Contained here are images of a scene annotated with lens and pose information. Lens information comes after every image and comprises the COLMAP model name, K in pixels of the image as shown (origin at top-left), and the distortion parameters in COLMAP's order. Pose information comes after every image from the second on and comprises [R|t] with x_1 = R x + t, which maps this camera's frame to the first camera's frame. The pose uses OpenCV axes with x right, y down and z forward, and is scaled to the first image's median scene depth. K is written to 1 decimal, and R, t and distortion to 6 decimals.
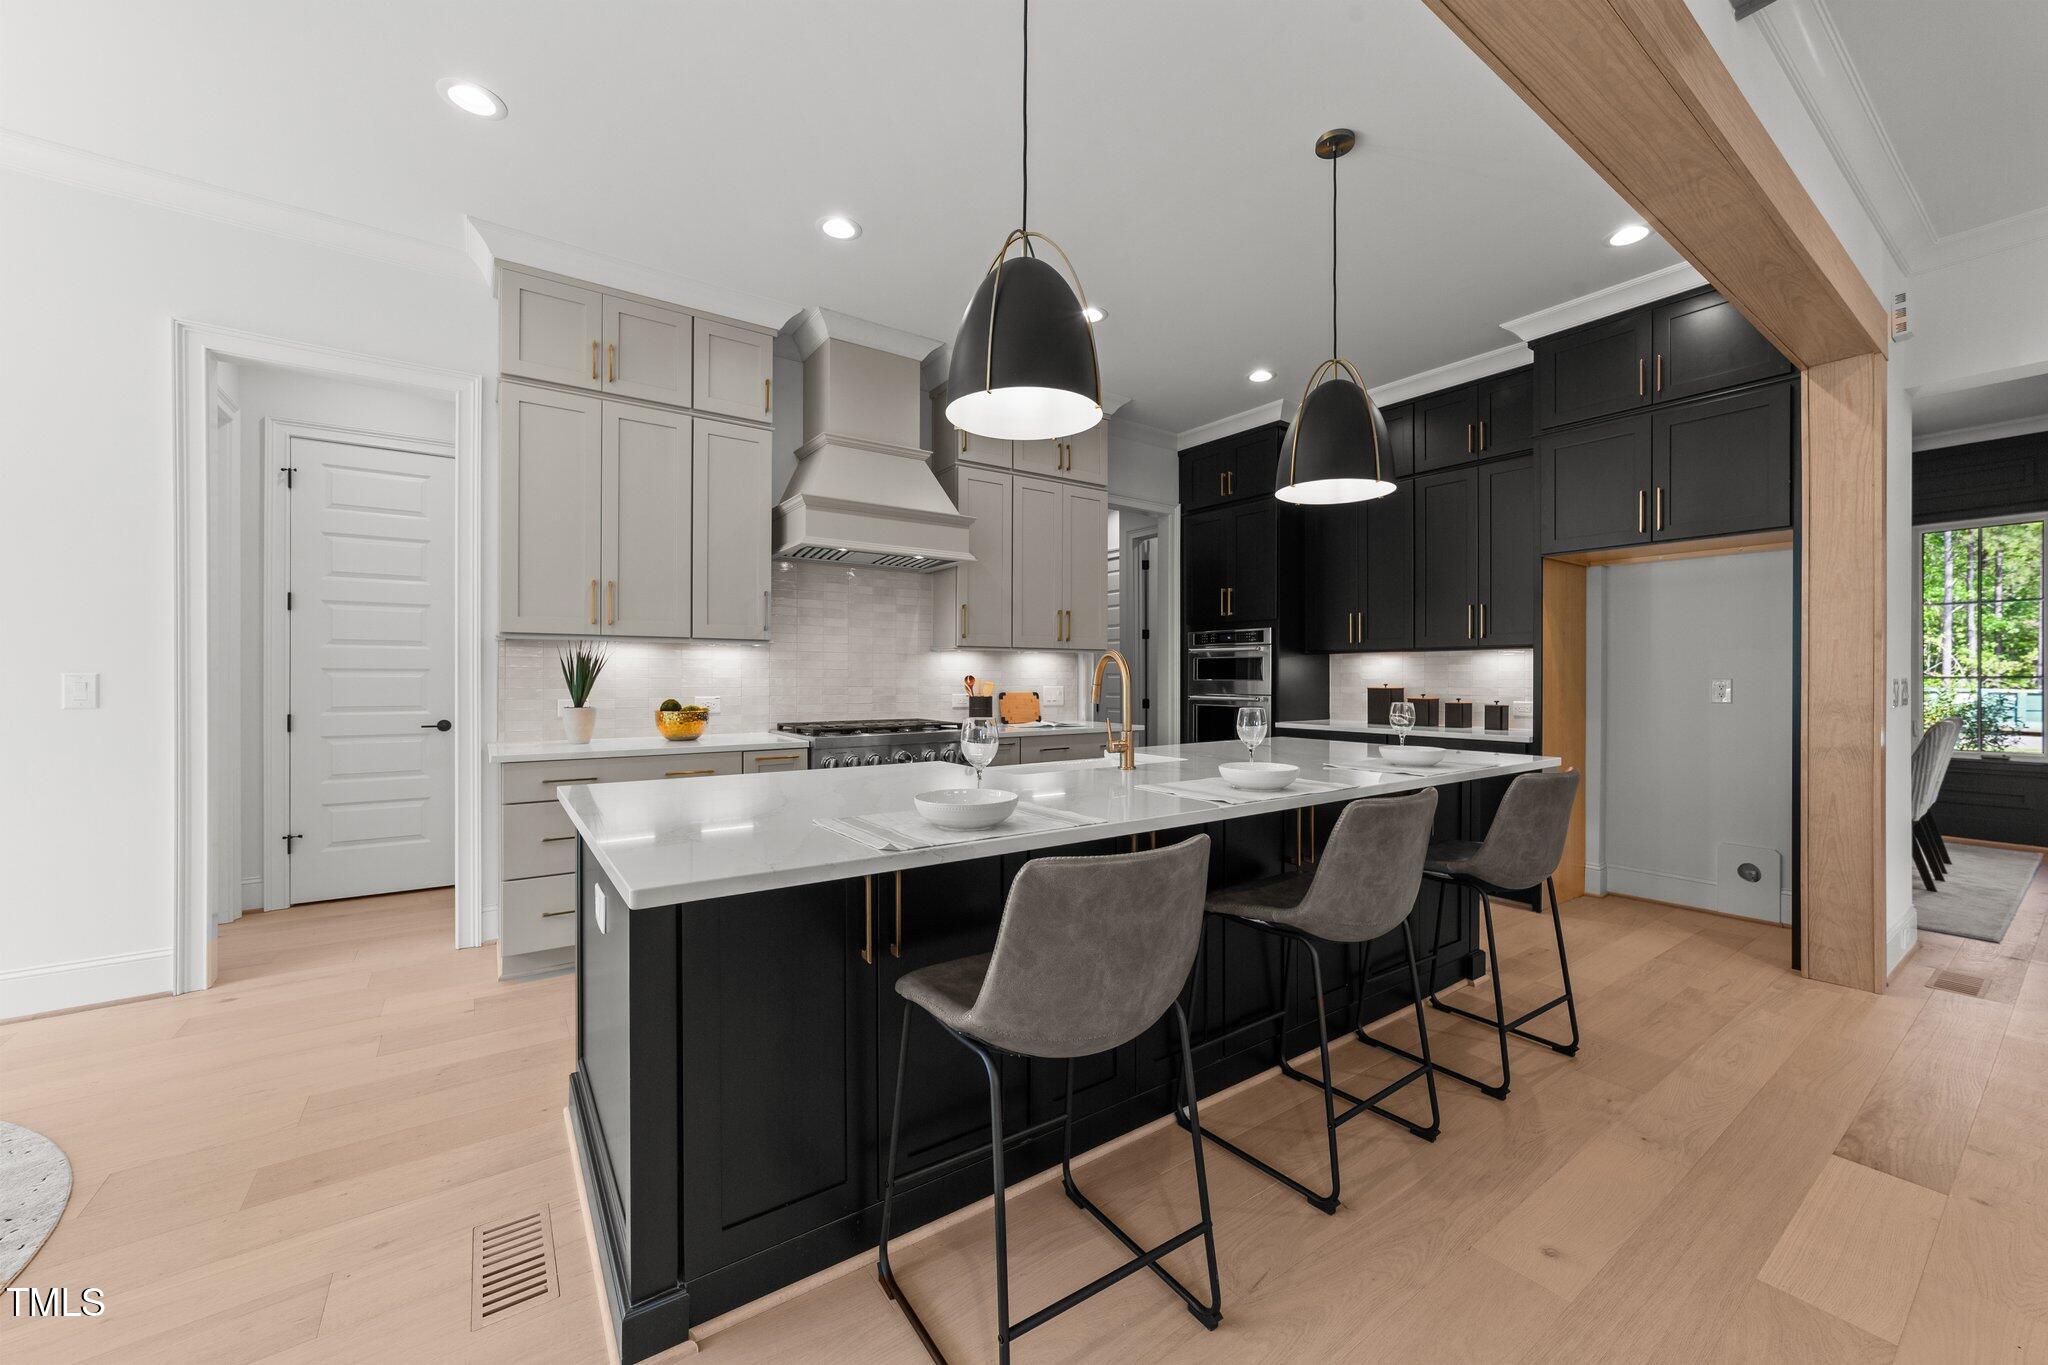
lens RADIAL K [[782.5, 0, 1024.3], [0, 782.5, 680.2], [0, 0, 1]] dist [-0.011797, 0.000129]
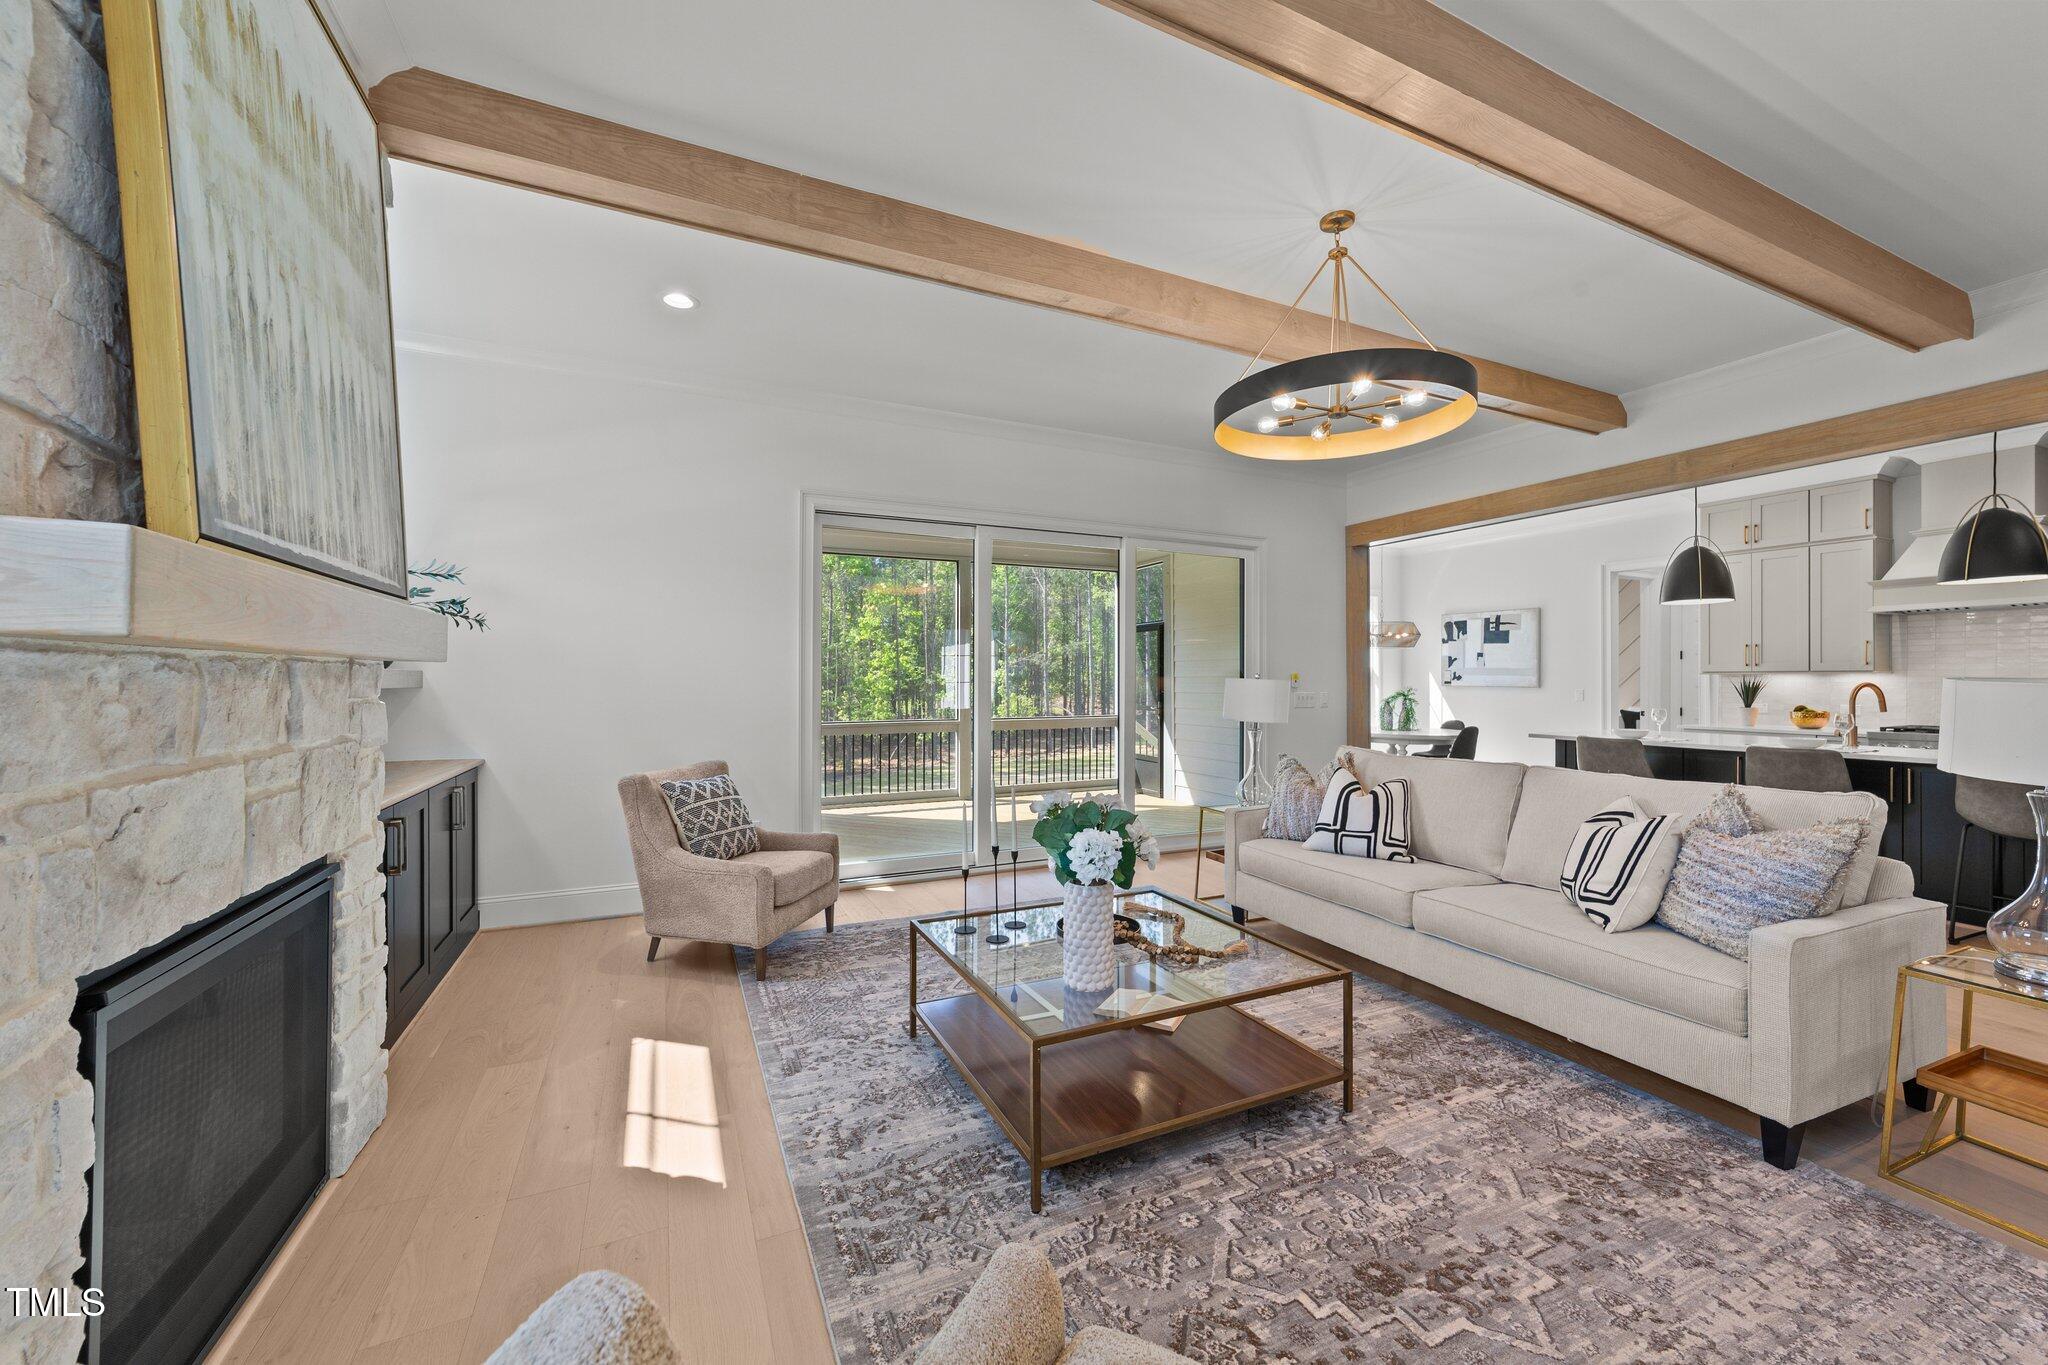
lens RADIAL K [[783.1, 0, 1027.8], [0, 783.1, 682.3], [0, 0, 1]] dist [-0.008658, 0.005643]
pose [[-0.174139, 0.001851, -0.984719, 1.536629], [-0.002907, 0.999993, 0.002394, -0.026619], [0.984717, 0.003279, -0.174132, -0.422584]]
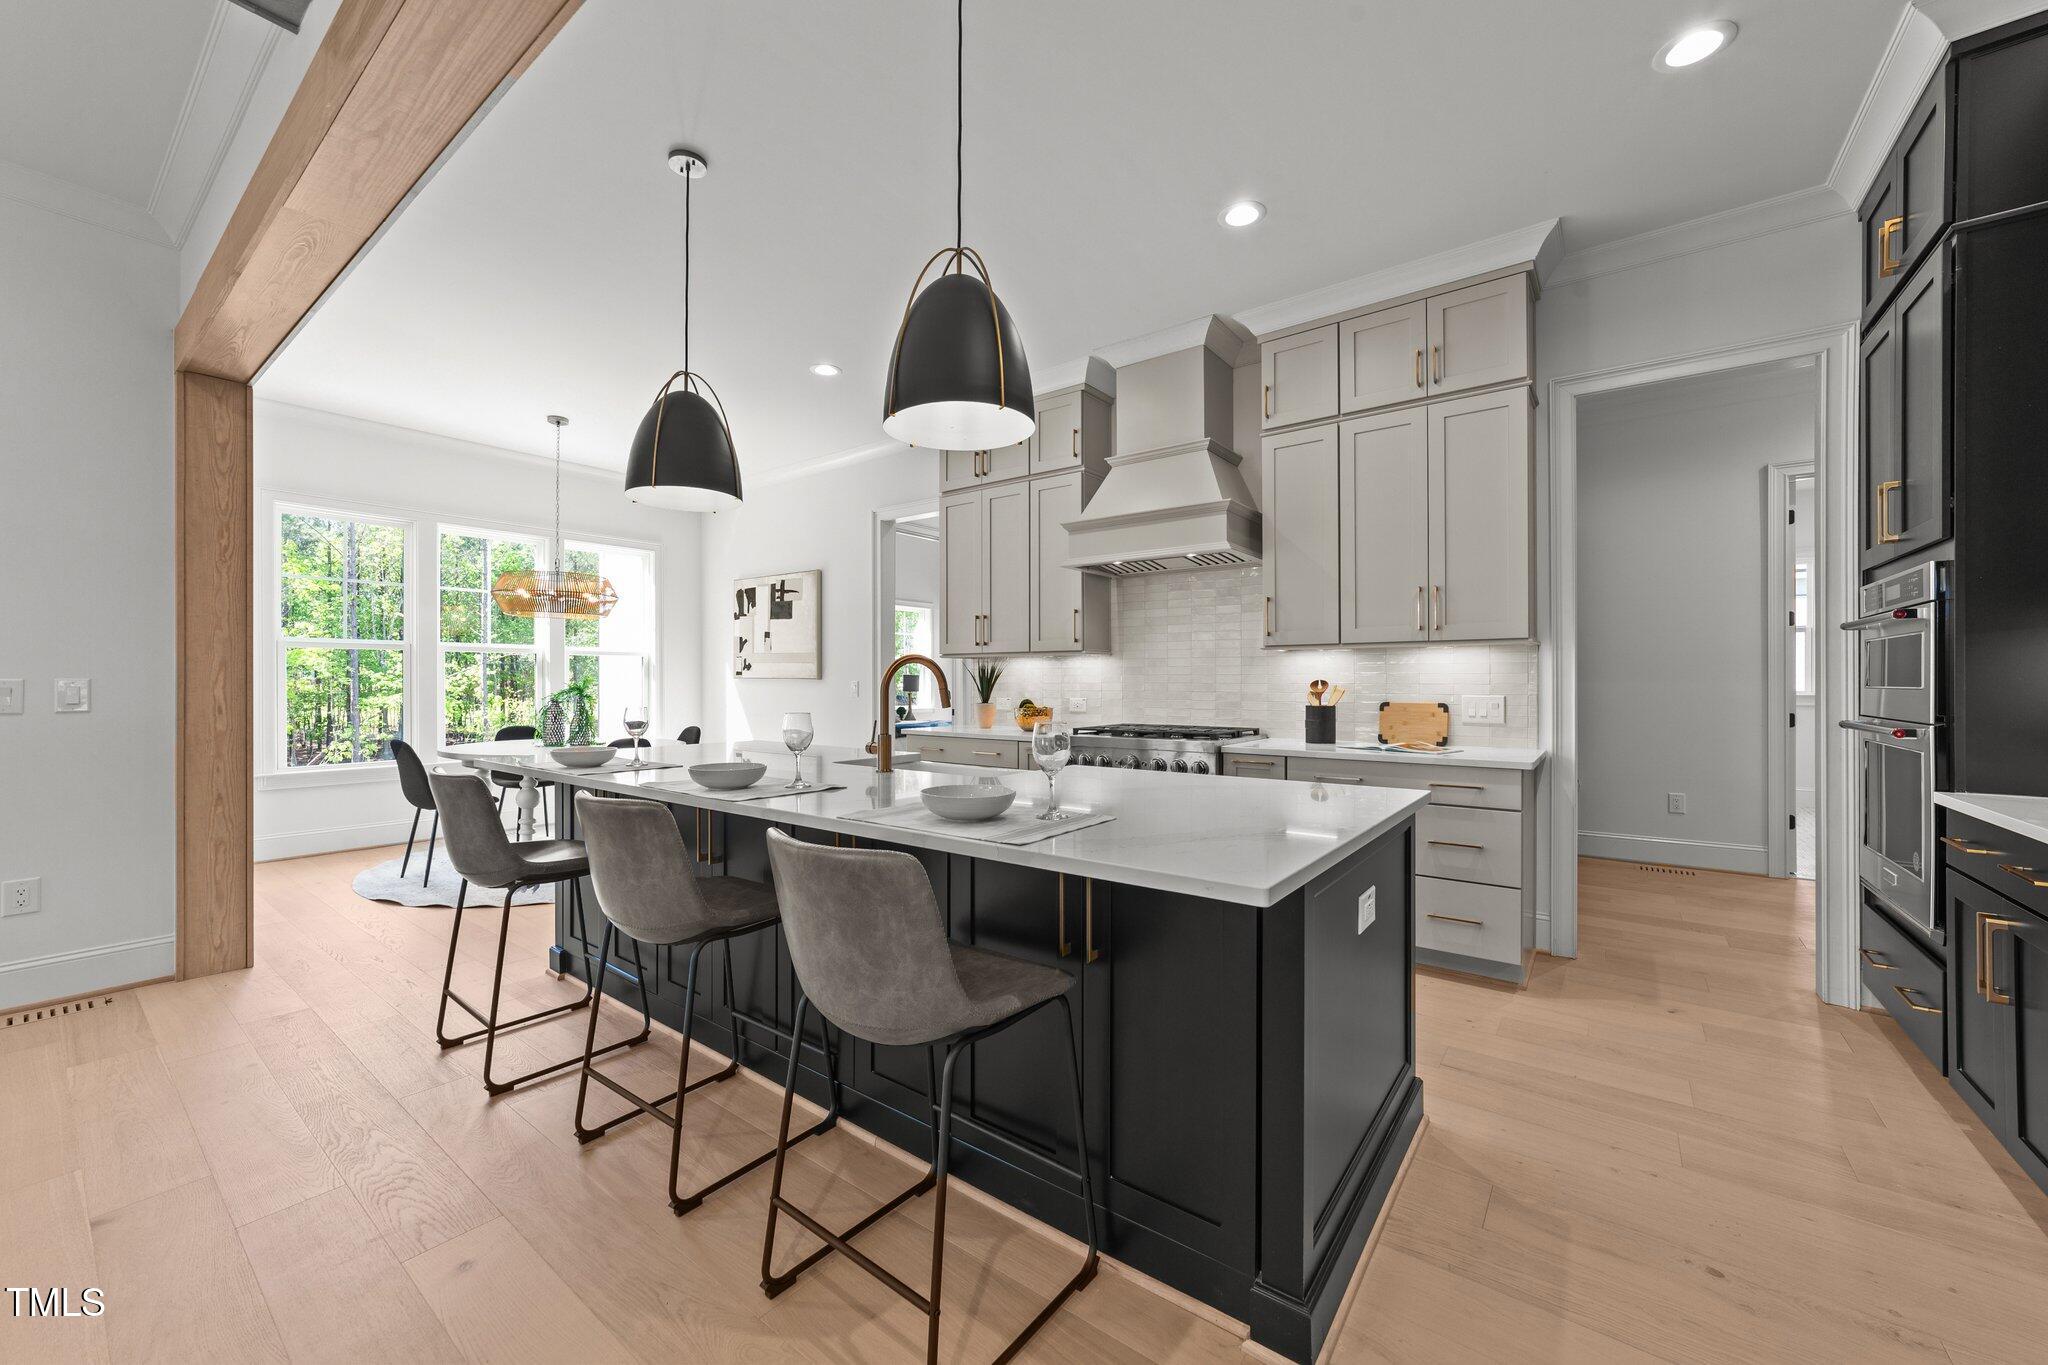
lens RADIAL K [[783.1, 0, 1027.8], [0, 783.1, 682.3], [0, 0, 1]] dist [-0.008658, 0.005643]
pose [[0.307607, 0.001298, -0.951513, 0.756254], [-0.000683, 0.999999, 0.001144, -0.005434], [0.951513, 0.000298, 0.307608, 0.561111]]
